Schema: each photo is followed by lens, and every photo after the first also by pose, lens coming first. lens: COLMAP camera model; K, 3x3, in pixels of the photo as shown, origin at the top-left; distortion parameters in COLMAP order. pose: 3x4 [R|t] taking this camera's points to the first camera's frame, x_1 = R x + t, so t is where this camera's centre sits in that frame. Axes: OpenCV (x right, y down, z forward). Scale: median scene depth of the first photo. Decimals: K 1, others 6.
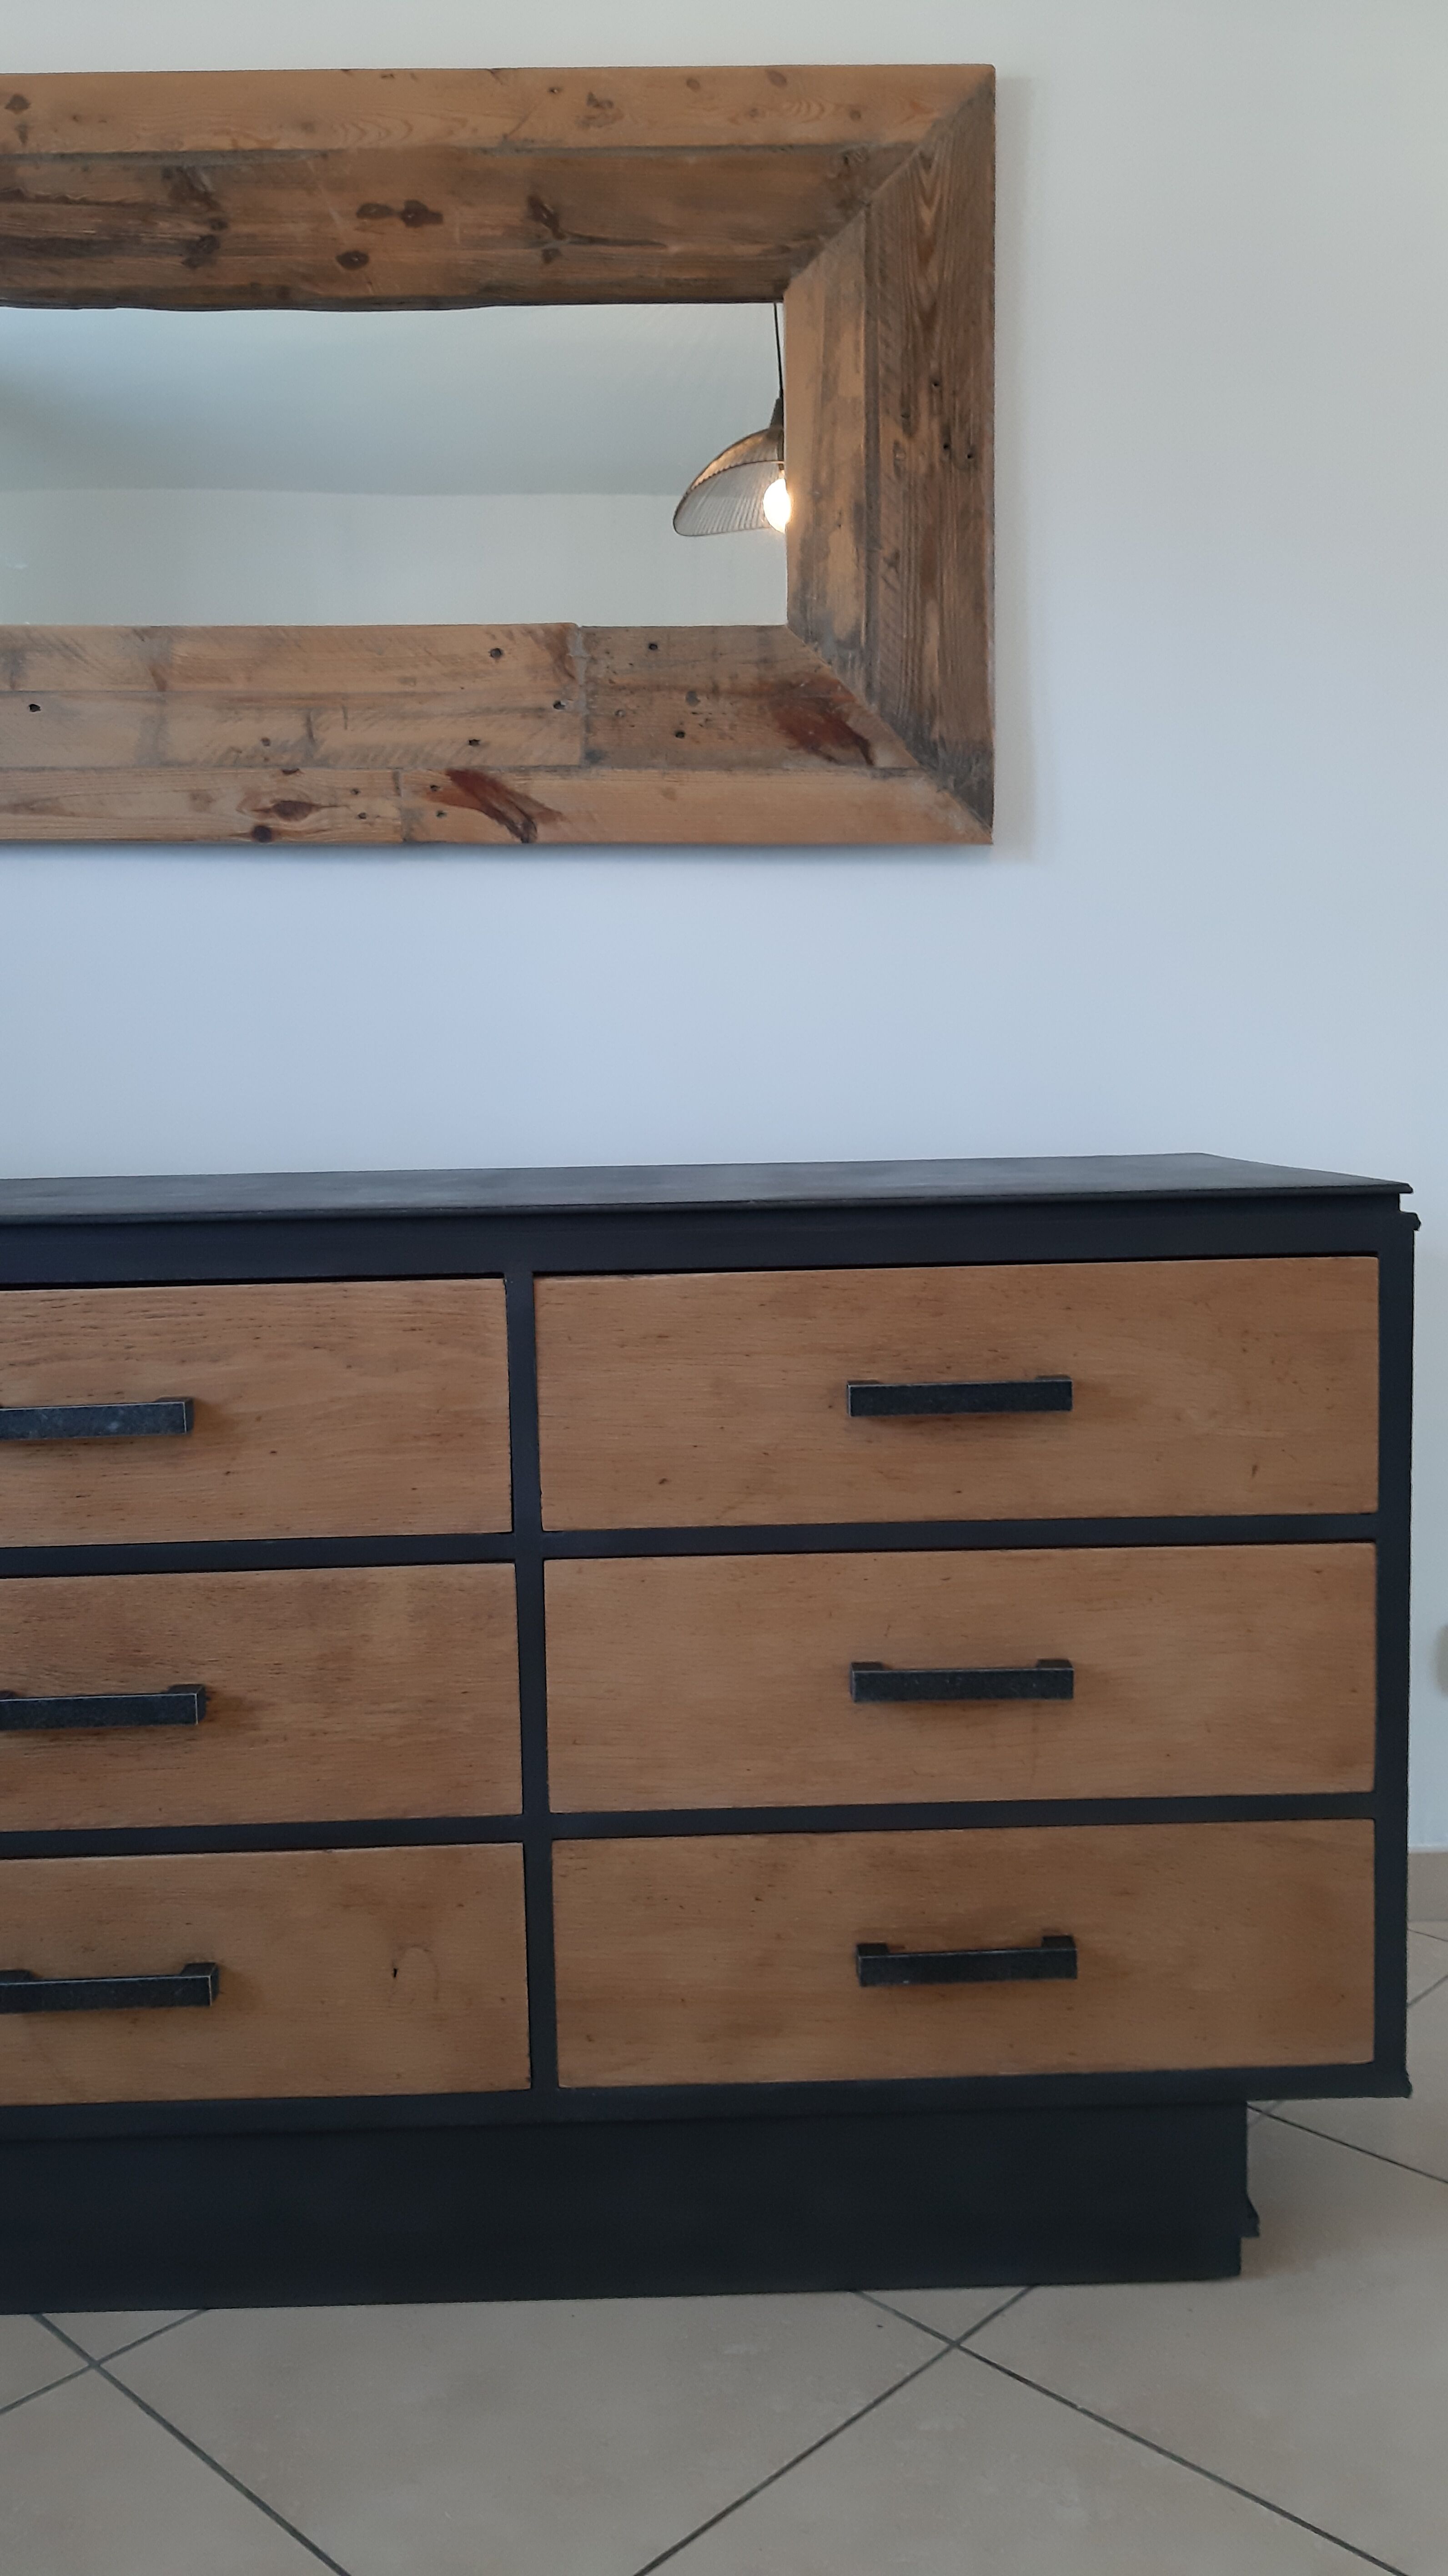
lens RADIAL K [[2059.9, 0, 733.5], [0, 2059.9, 1276.3], [0, 0, 1]] dist [0.074215, -0.143440]
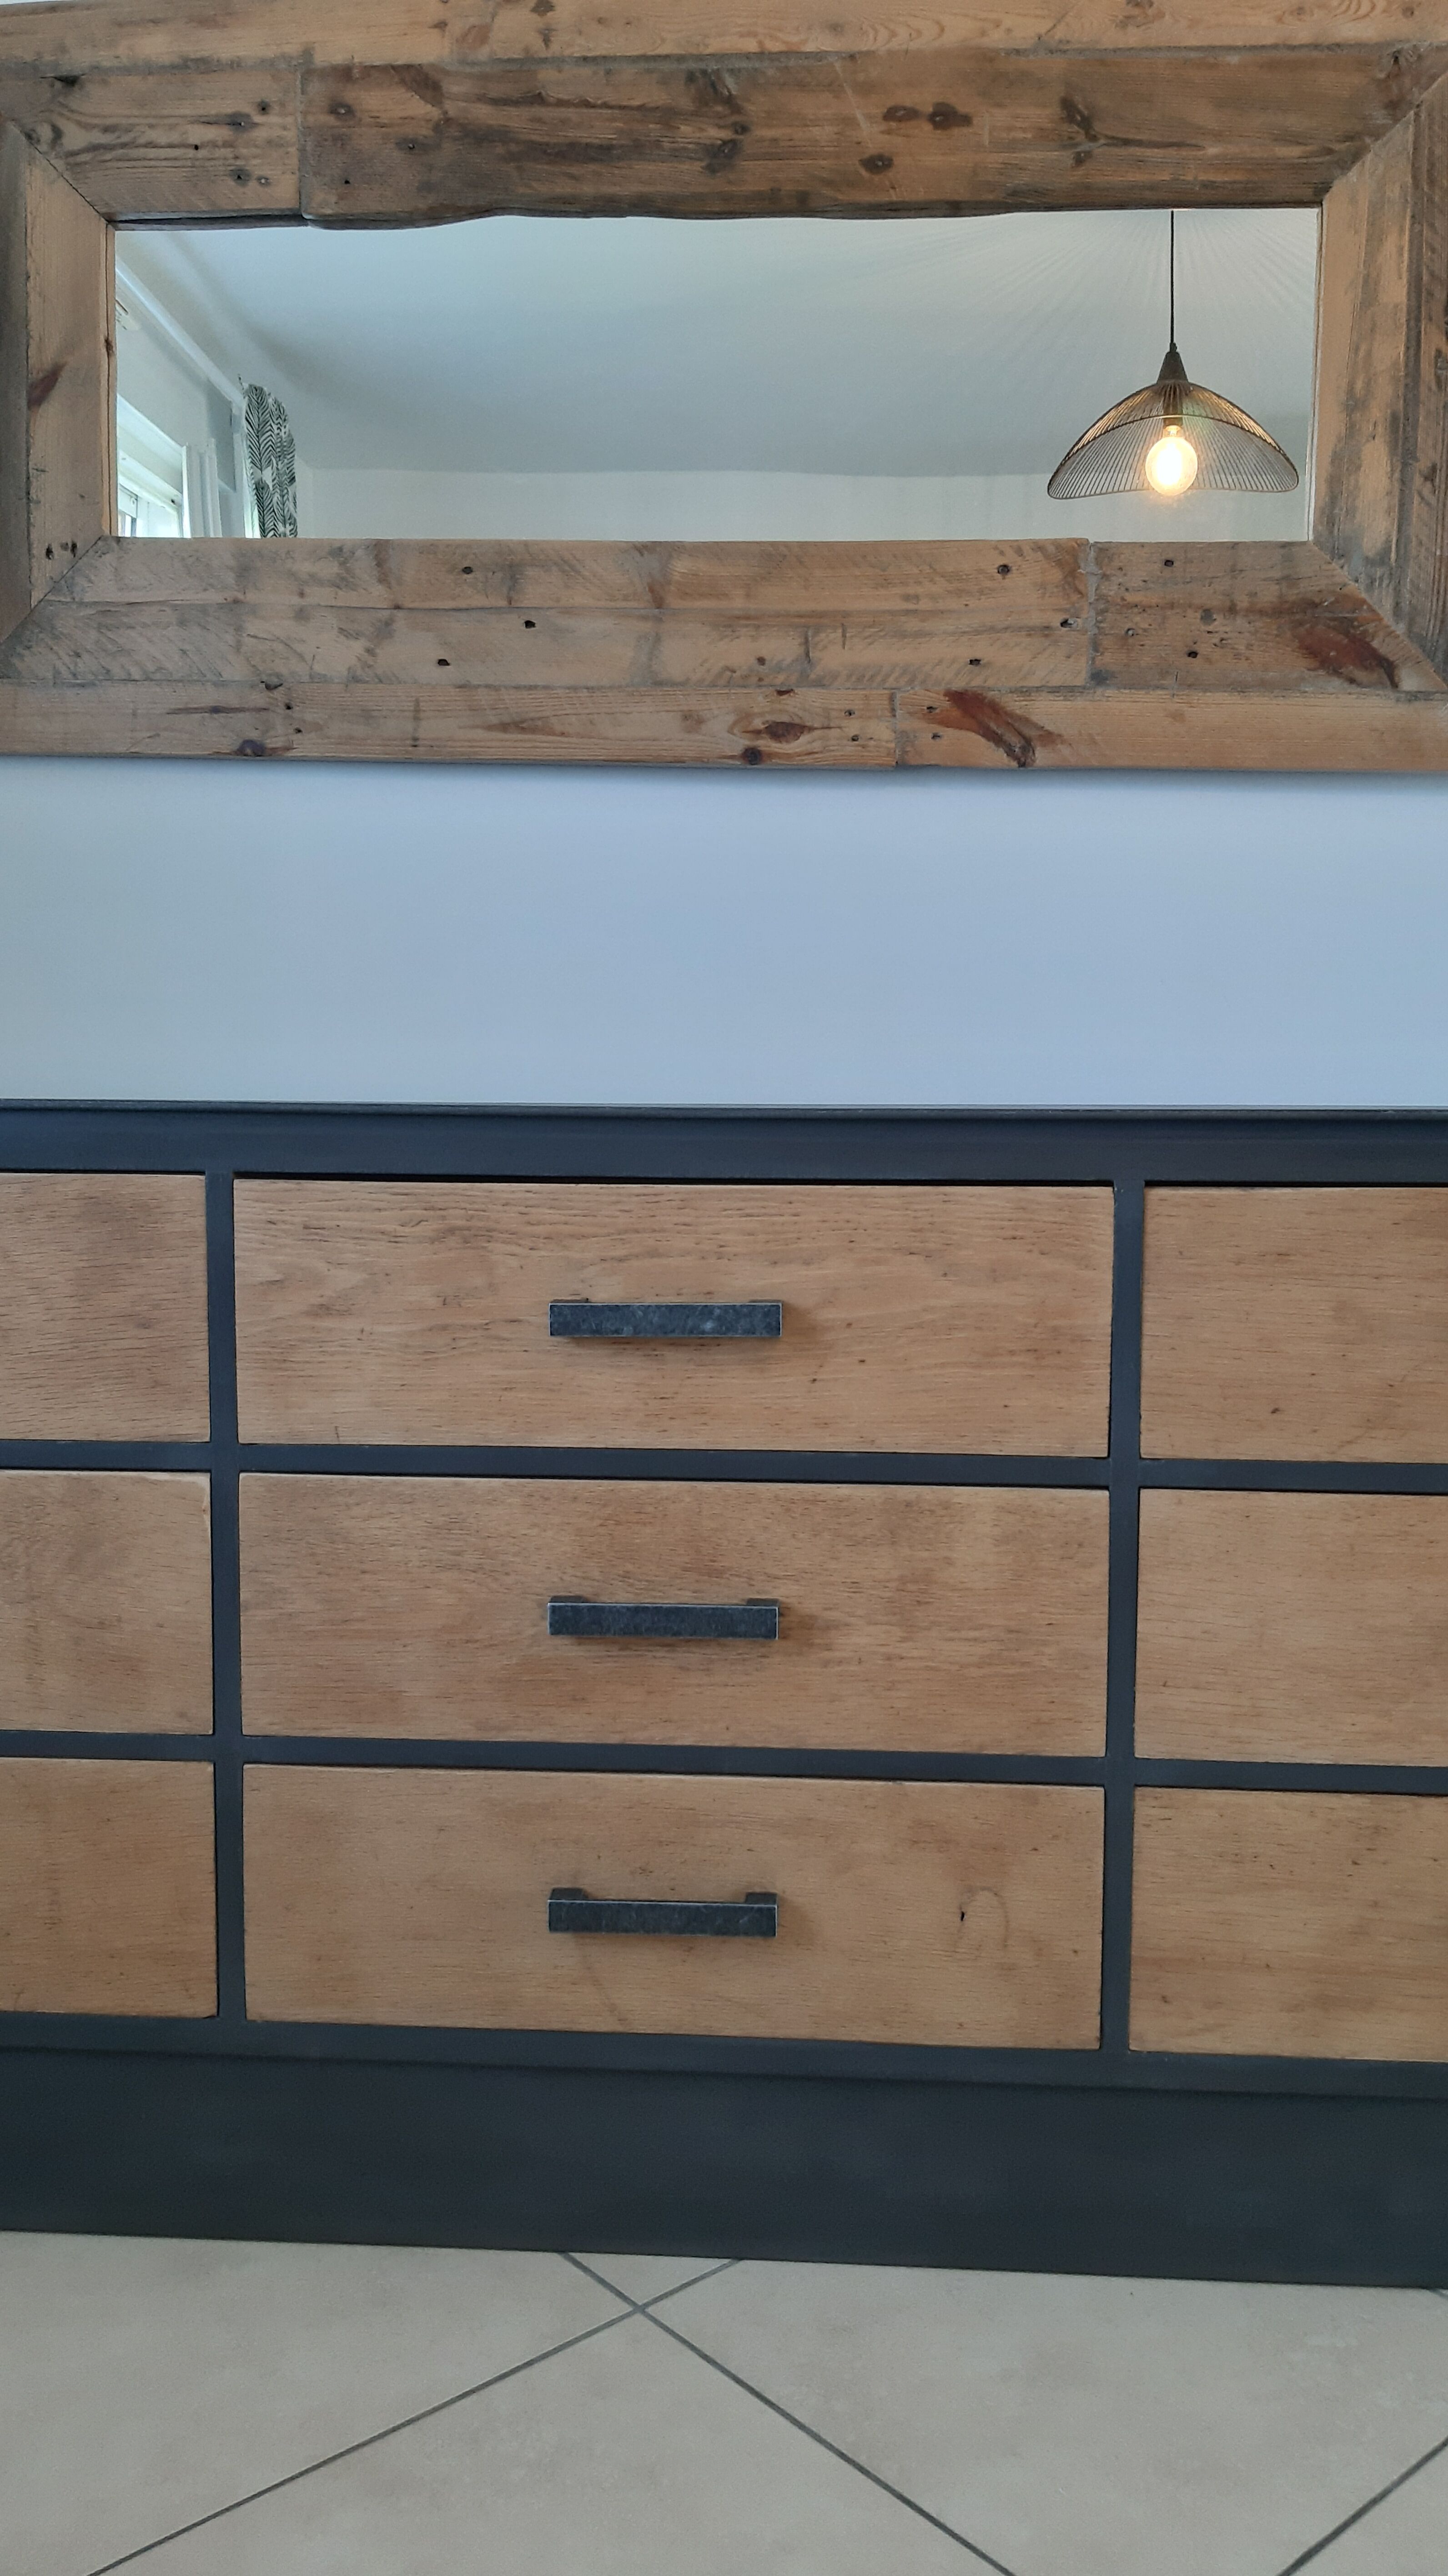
lens RADIAL K [[2059.9, 0, 727.7], [0, 2059.9, 1278.5], [0, 0, 1]] dist [0.074215, -0.143440]
pose [[0.995895, 0.034468, -0.083697, -0.151142], [-0.035312, 0.999339, -0.008628, 0.041941], [0.083344, 0.011548, 0.996454, 0.031522]]
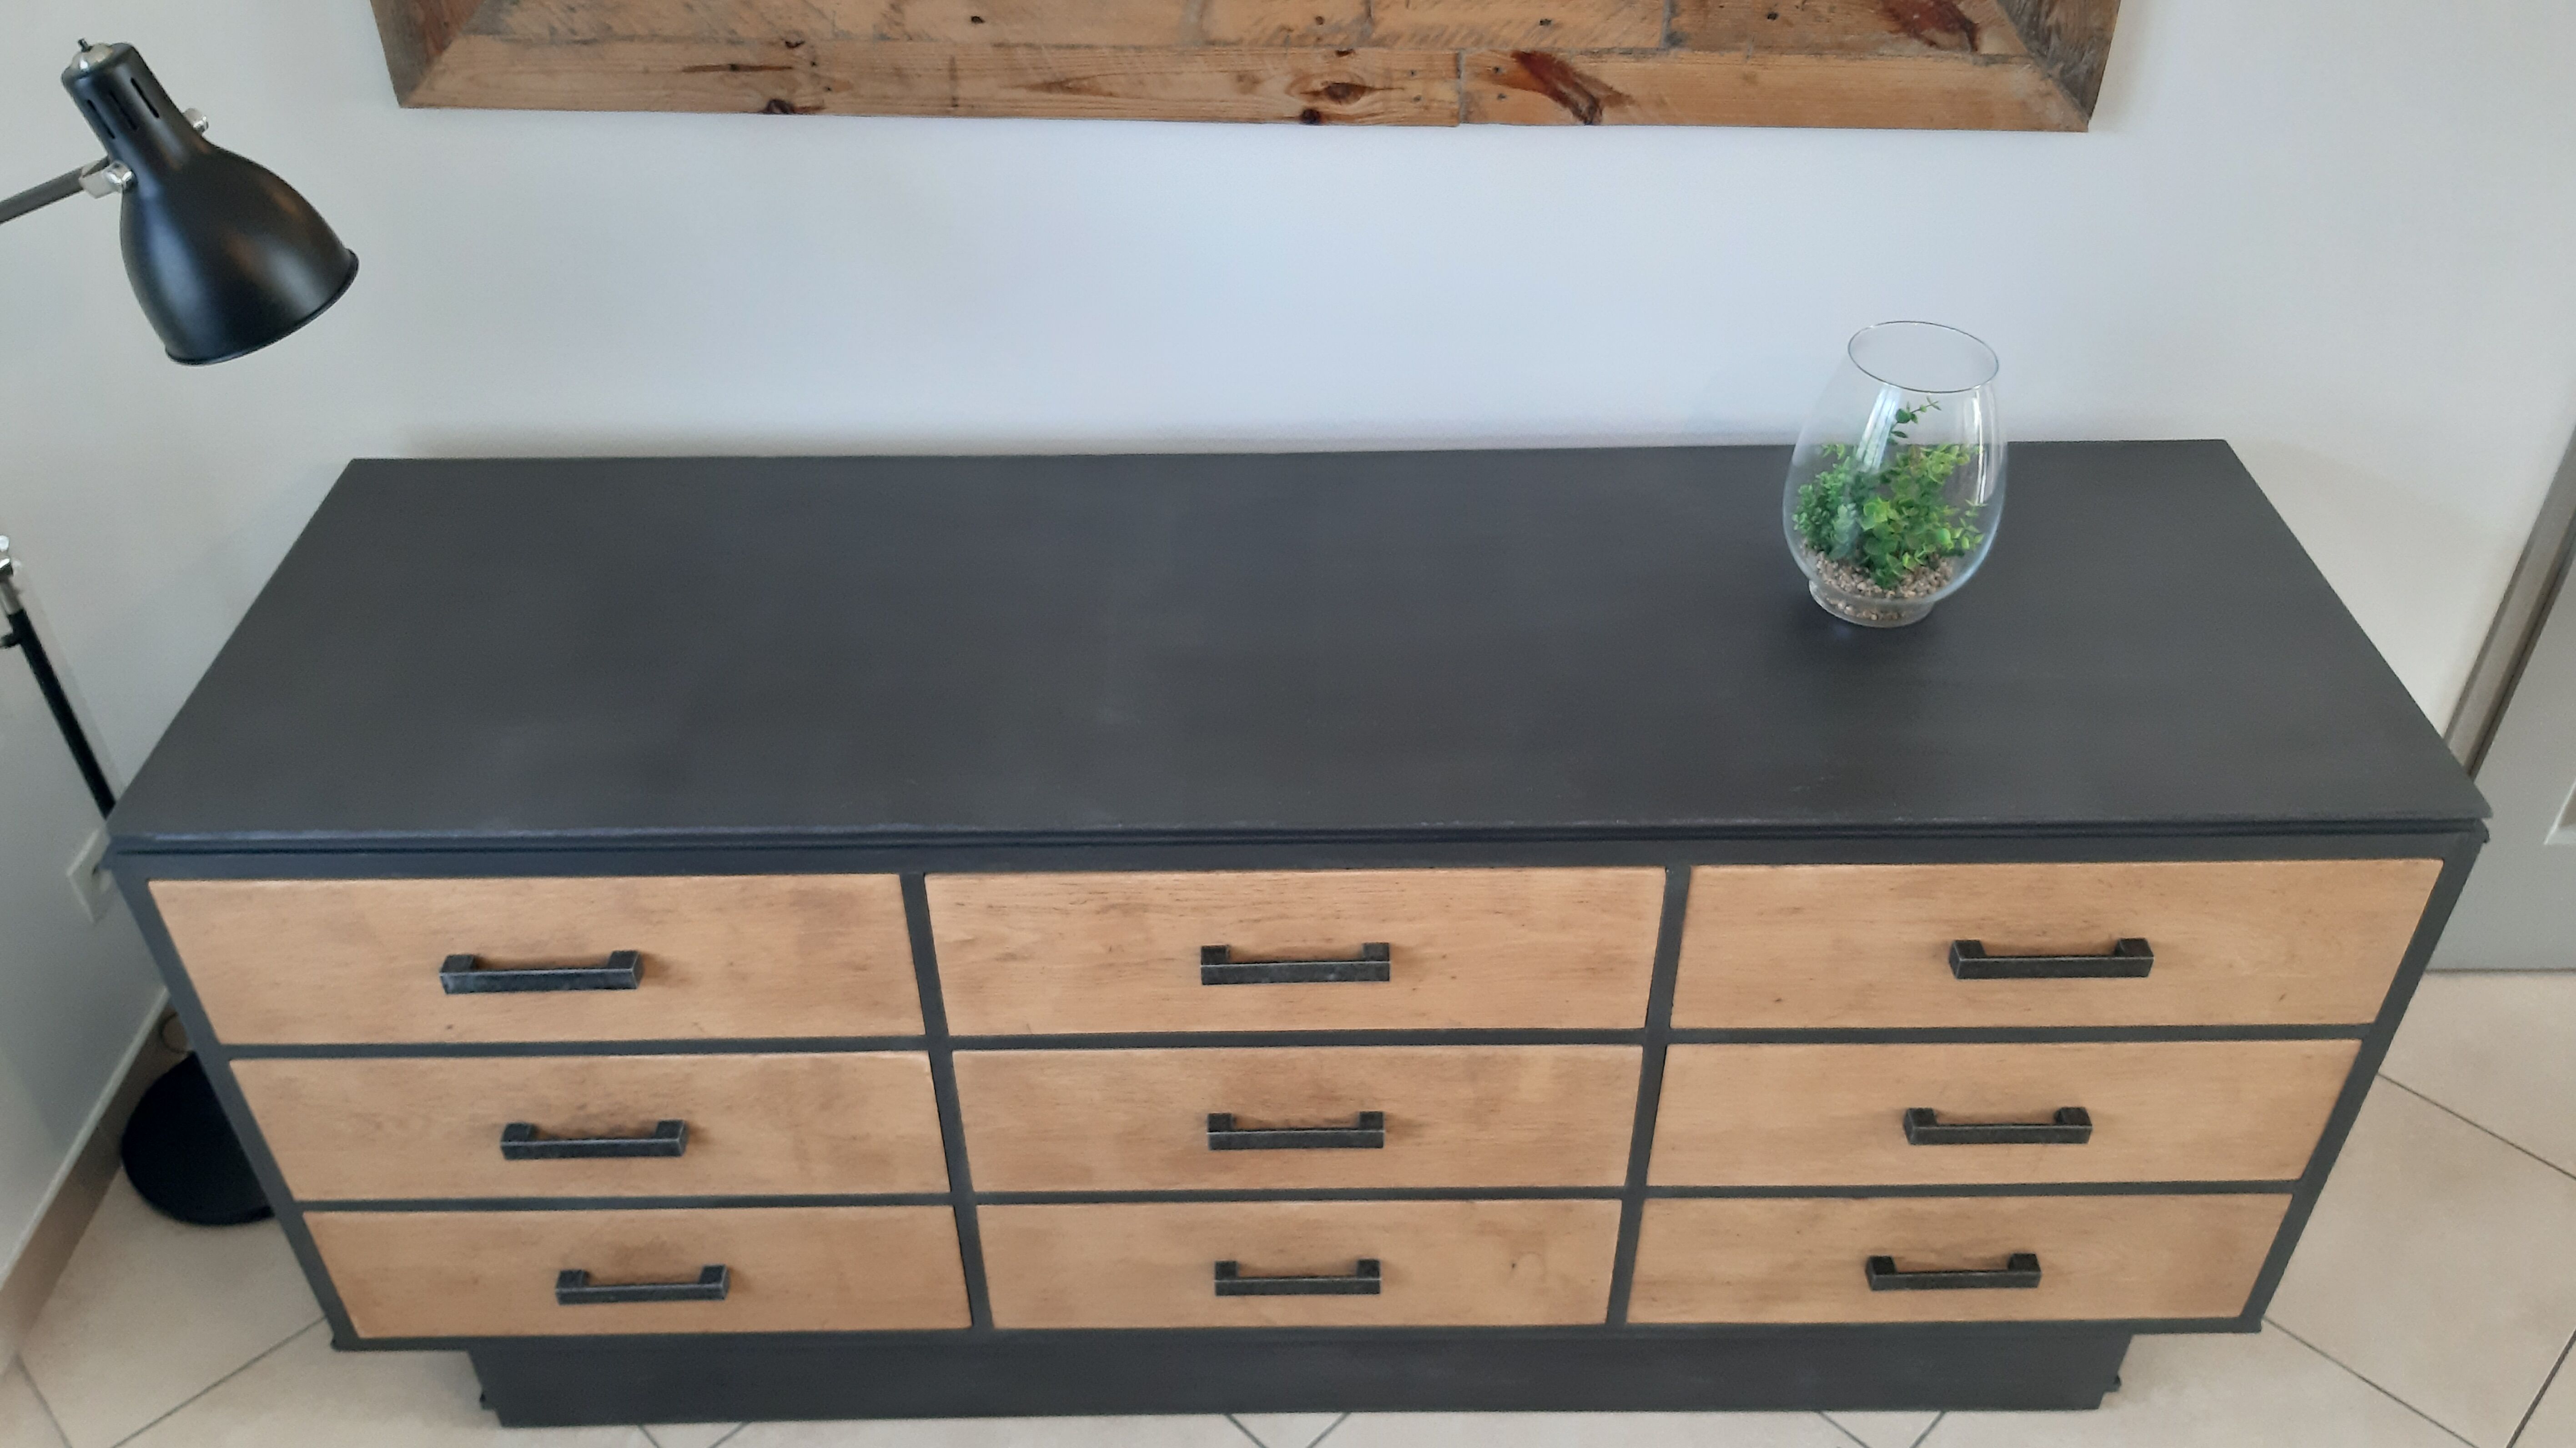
lens RADIAL K [[2059.9, 0, 1293.7], [0, 2059.9, 744.7], [0, 0, 1]] dist [0.074215, -0.143440]
pose [[0.999783, 0.020819, -0.001169, -0.231348], [-0.016890, 0.841447, 0.540076, -0.488337], [0.012228, -0.539938, 0.841616, 0.055271]]
